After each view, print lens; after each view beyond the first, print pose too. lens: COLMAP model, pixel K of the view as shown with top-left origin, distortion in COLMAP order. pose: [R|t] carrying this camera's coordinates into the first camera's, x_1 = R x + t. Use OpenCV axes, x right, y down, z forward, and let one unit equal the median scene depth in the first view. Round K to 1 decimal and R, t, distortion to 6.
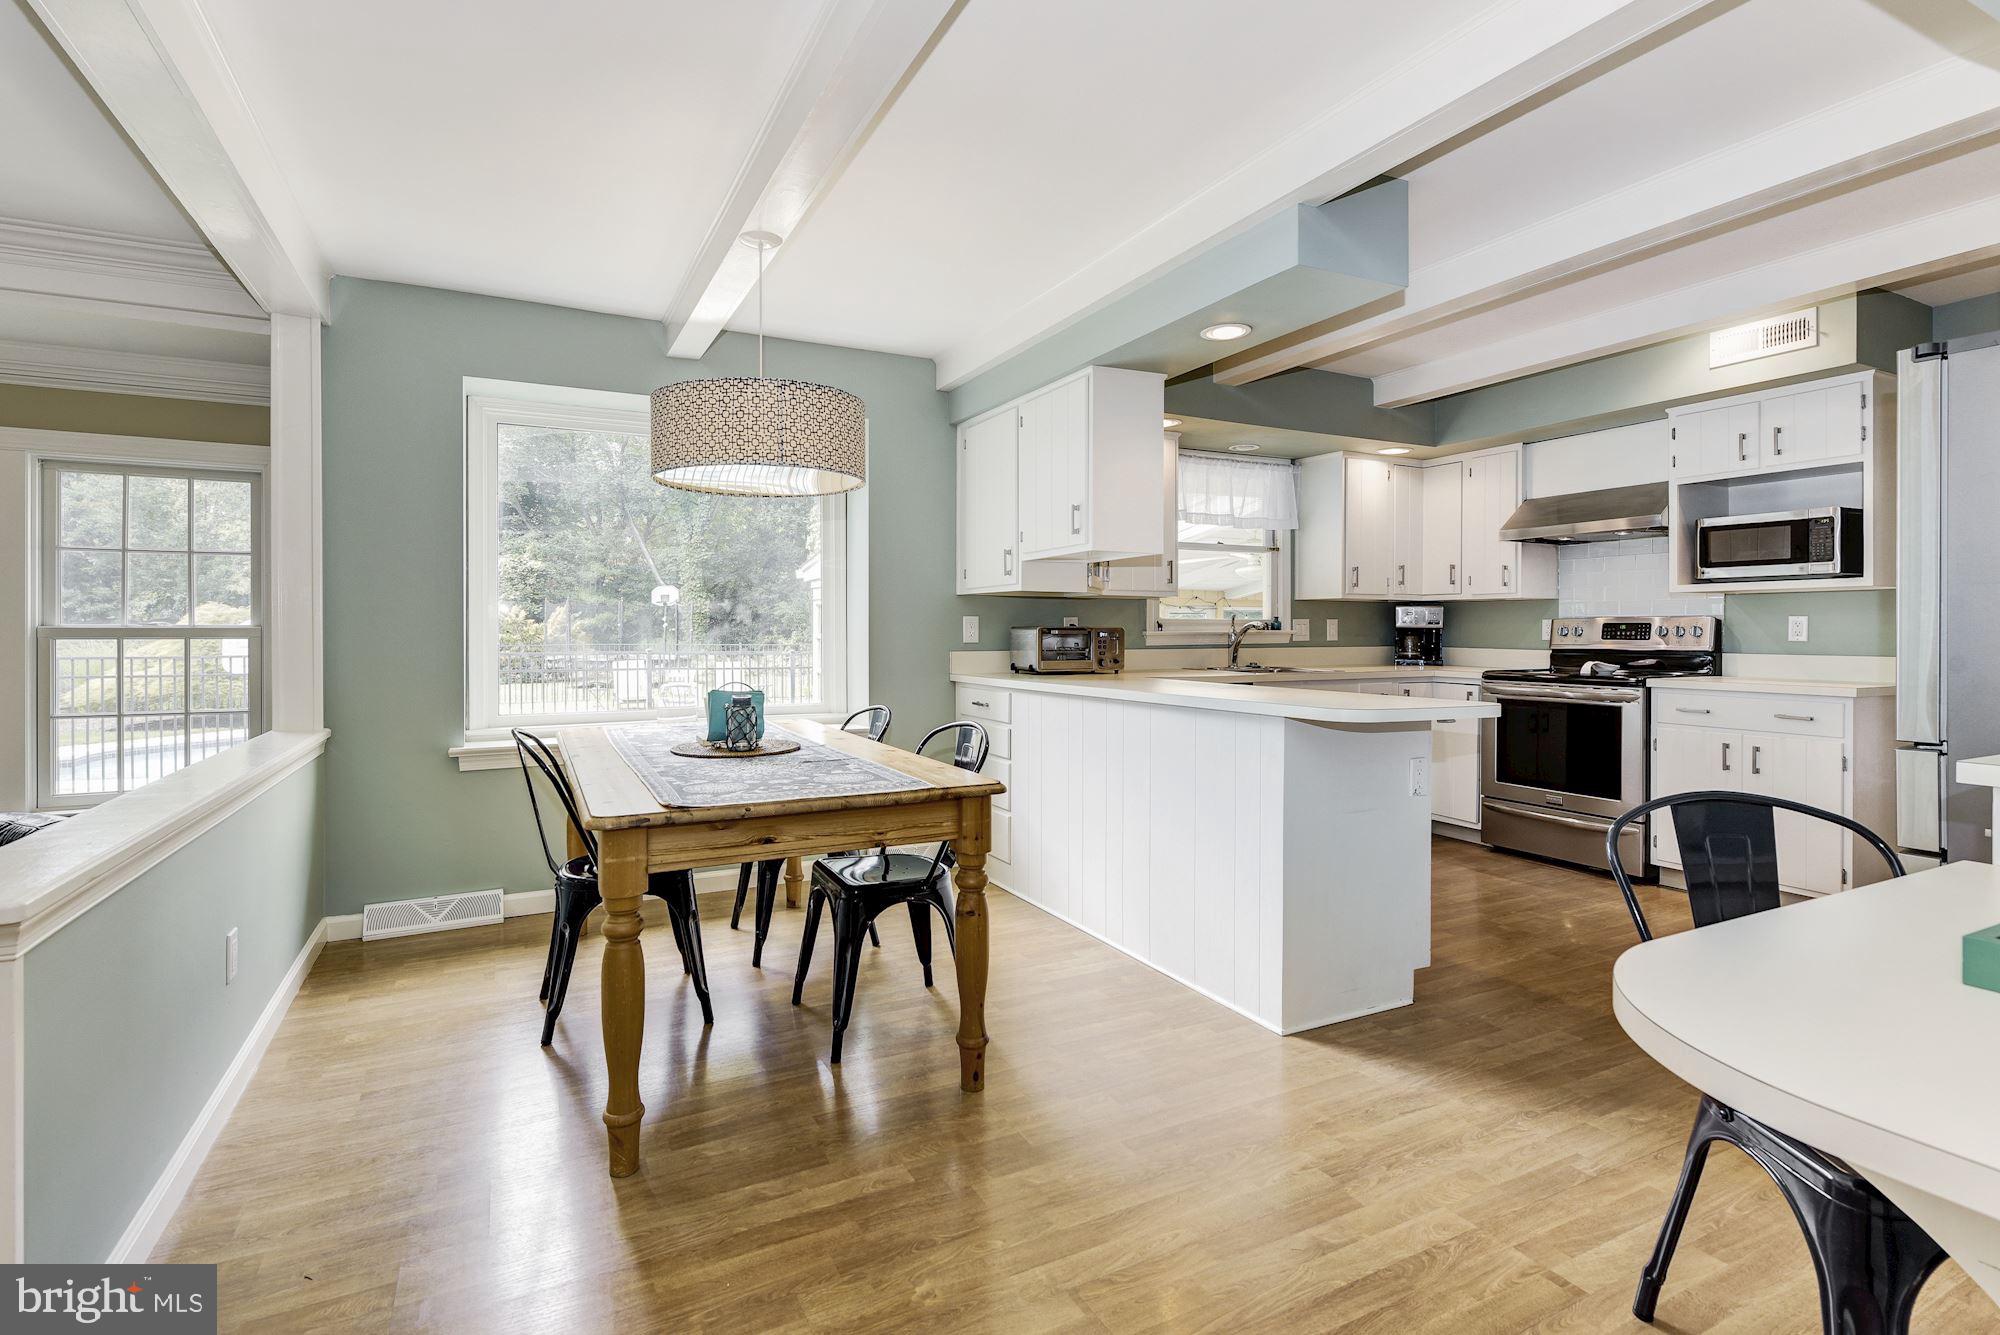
lens RADIAL K [[914.3, 0, 988.4], [0, 914.3, 665.4], [0, 0, 1]] dist [-0.012815, -0.000192]
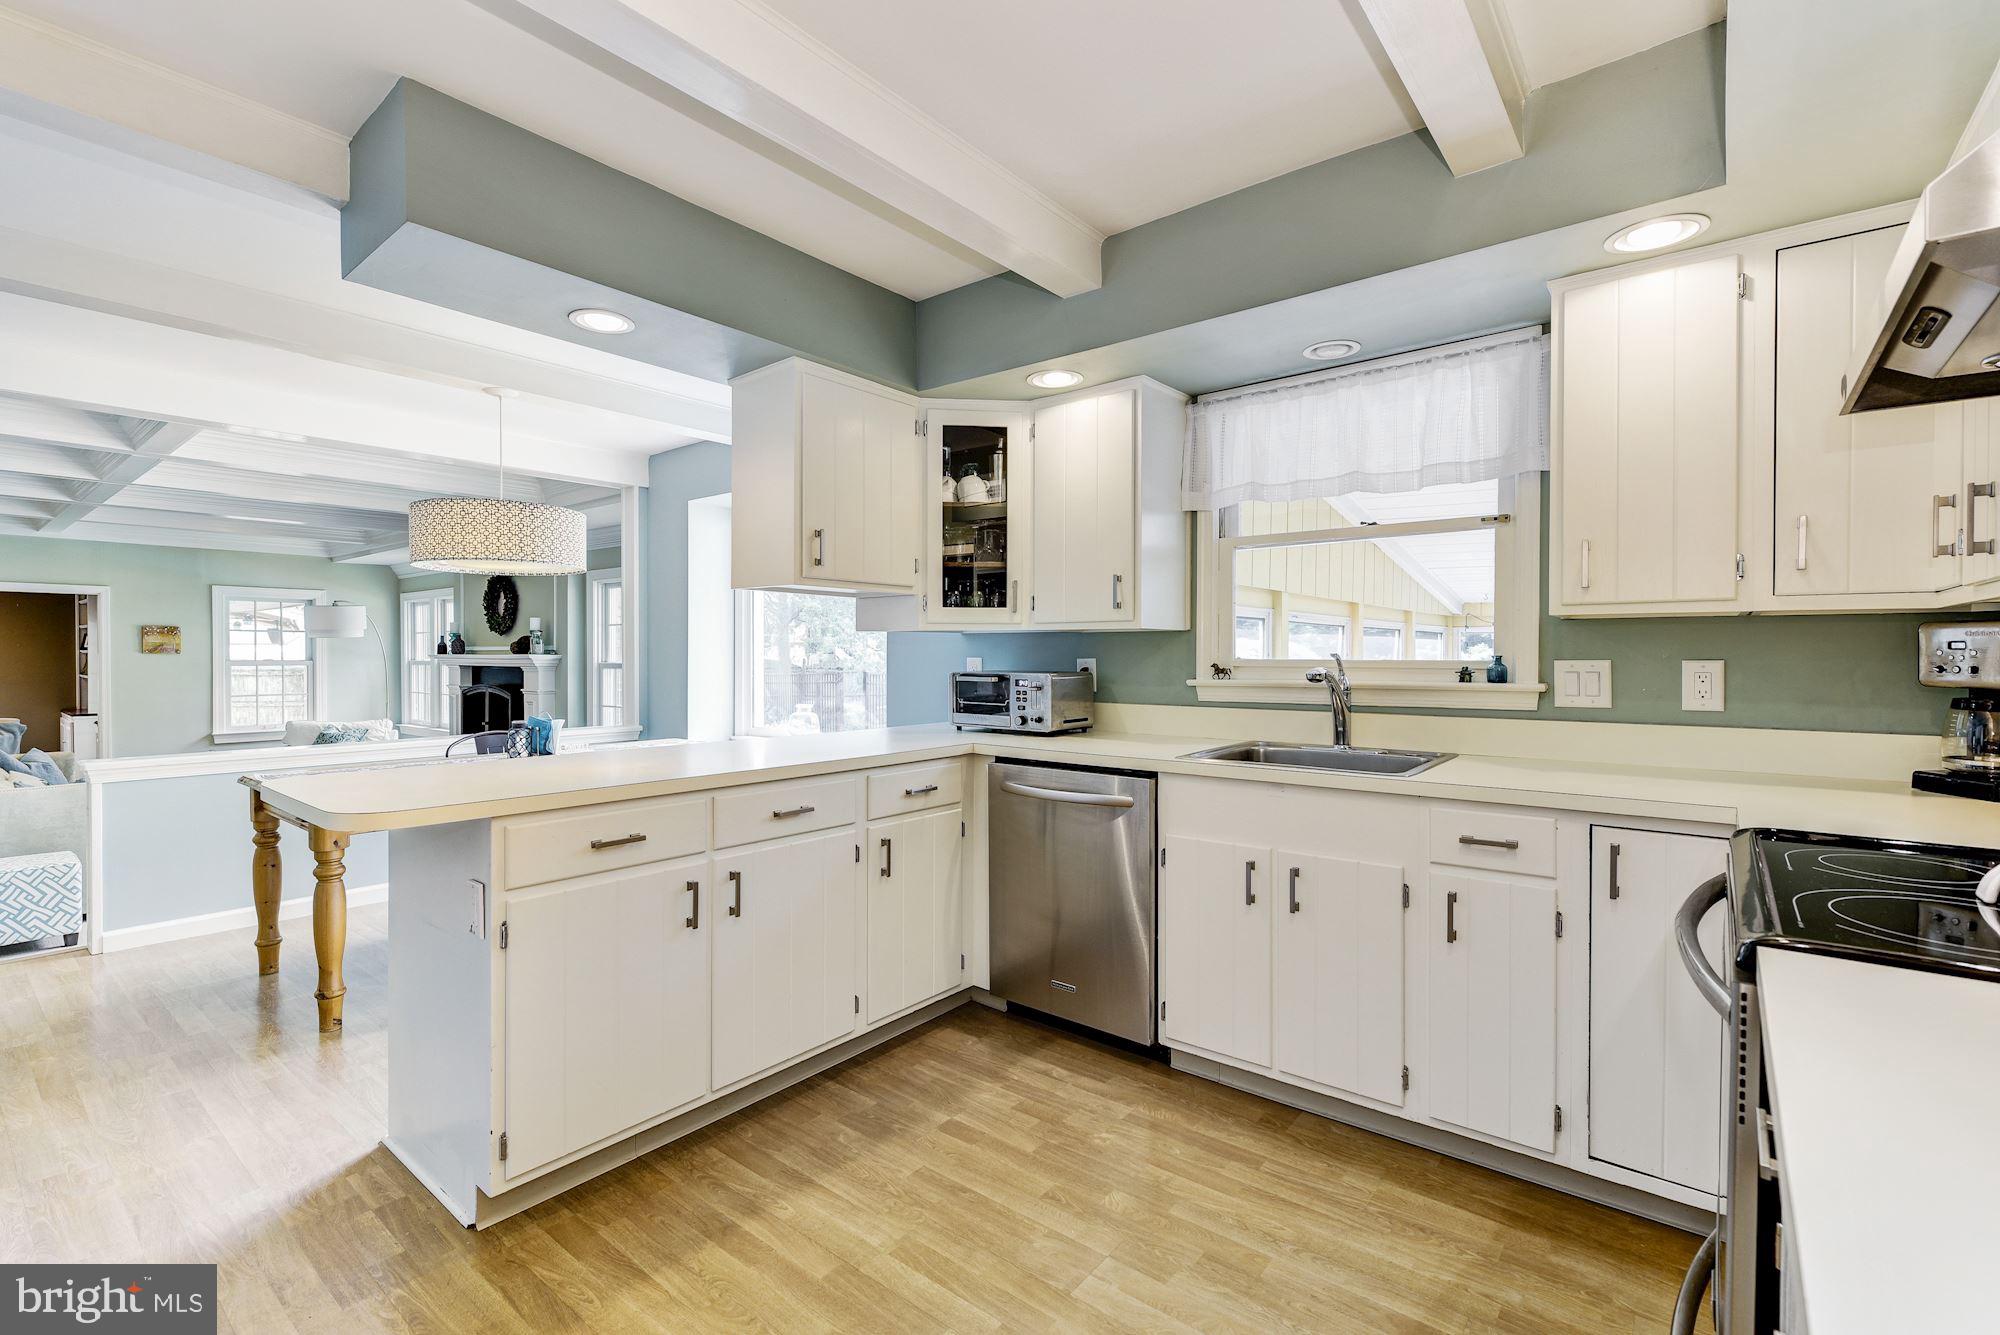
lens RADIAL K [[897.5, 0, 1000.0], [0, 897.5, 667.5], [0, 0, 1]] dist [0.003046, 0.000506]
pose [[0.408112, 0.008180, -0.912895, 0.649083], [-0.034908, 0.999368, -0.006651, -0.034581], [0.912264, 0.034582, 0.408140, 0.556513]]
